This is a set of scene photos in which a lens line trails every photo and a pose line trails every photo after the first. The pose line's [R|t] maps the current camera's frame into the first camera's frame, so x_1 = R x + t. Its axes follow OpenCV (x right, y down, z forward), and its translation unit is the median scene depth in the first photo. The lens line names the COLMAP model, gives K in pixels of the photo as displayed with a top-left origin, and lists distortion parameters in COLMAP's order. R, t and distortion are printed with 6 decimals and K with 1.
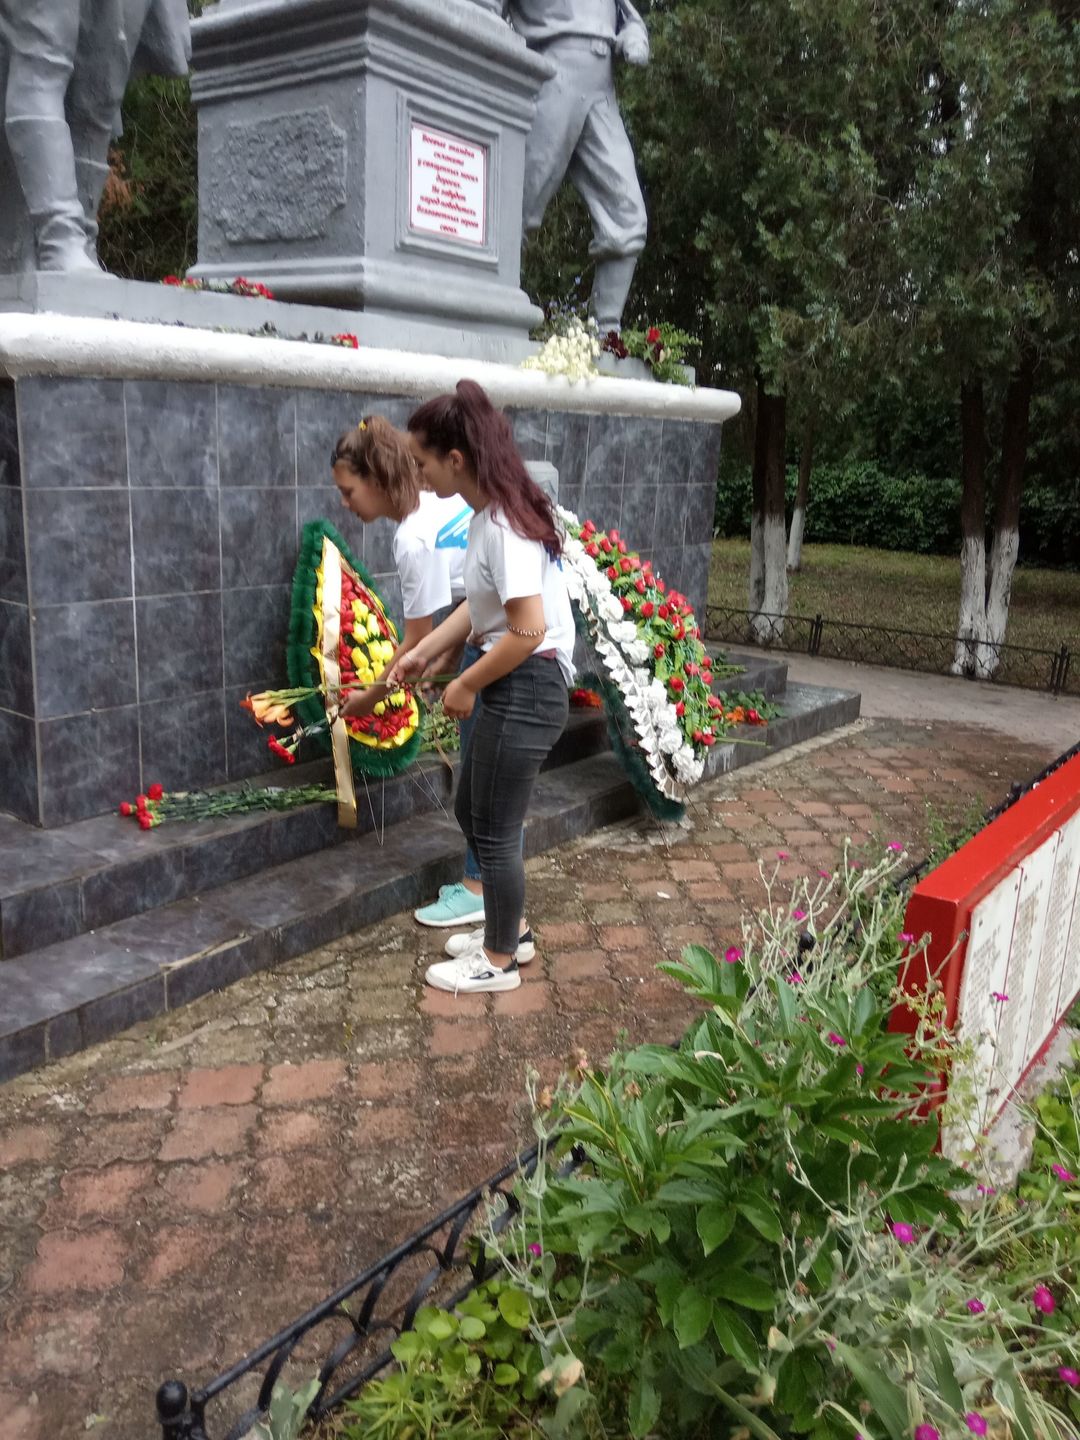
lens RADIAL K [[1170.9, 0, 540.0], [0, 1170.9, 720.0], [0, 0, 1]] dist [-0.009231, -0.006259]
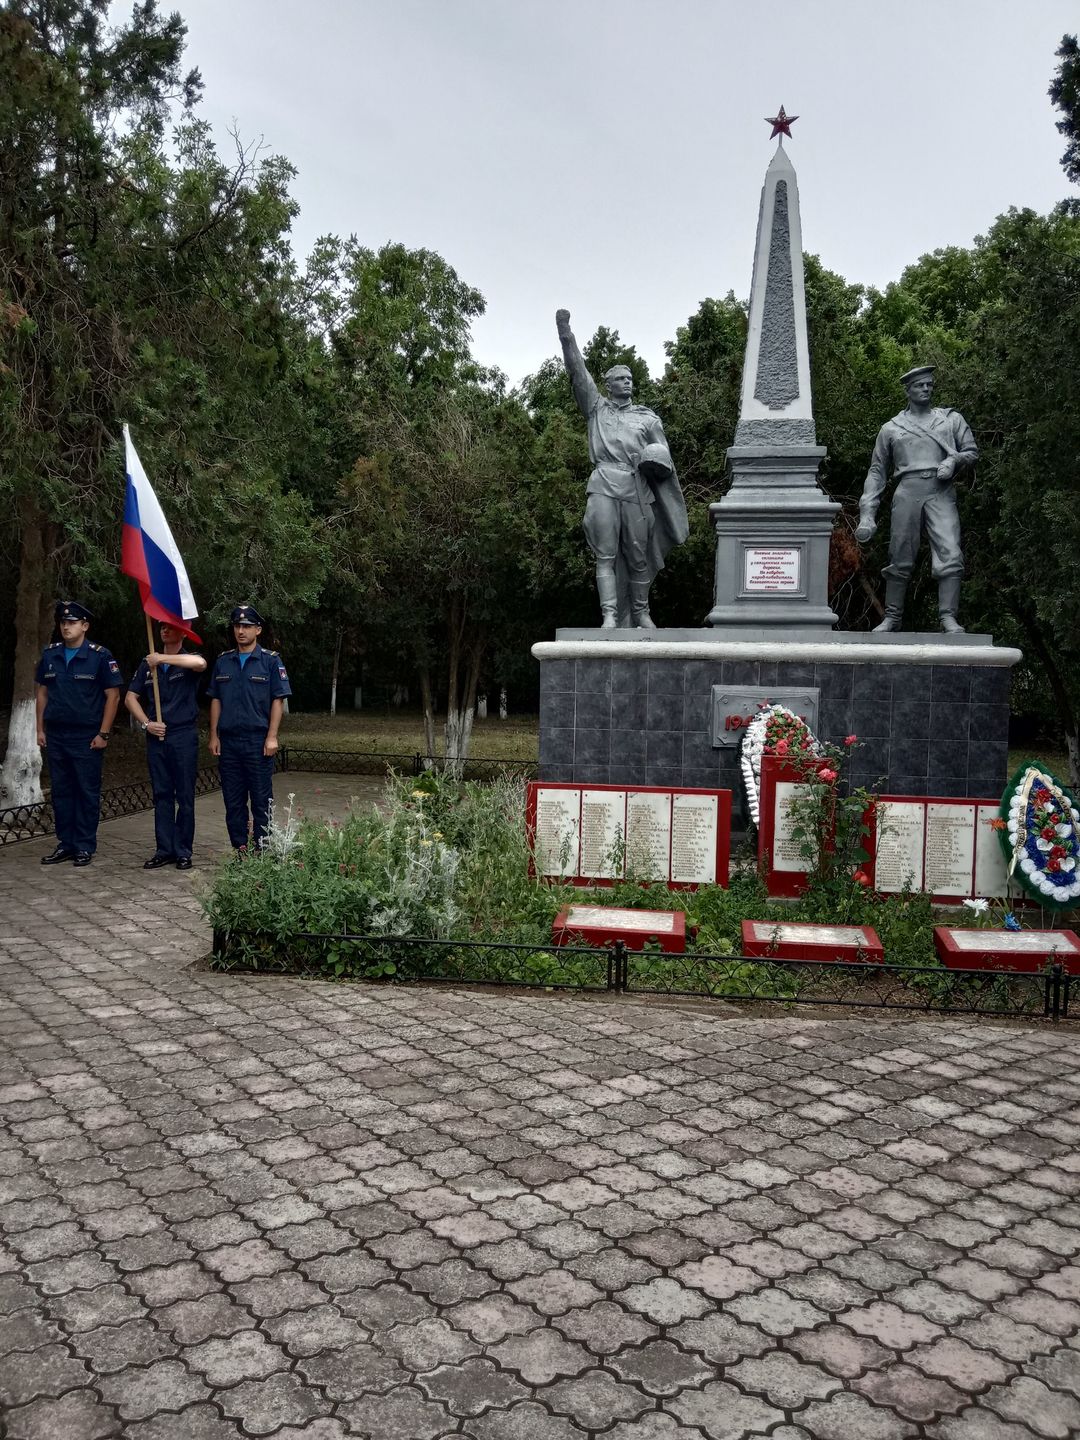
lens RADIAL K [[1170.9, 0, 540.0], [0, 1170.9, 720.0], [0, 0, 1]] dist [-0.009231, -0.006259]
pose [[0.481740, 0.004824, -0.876301, 1.662802], [-0.205691, 0.972670, -0.107723, 0.162105], [0.851832, 0.232142, 0.469566, -0.375852]]
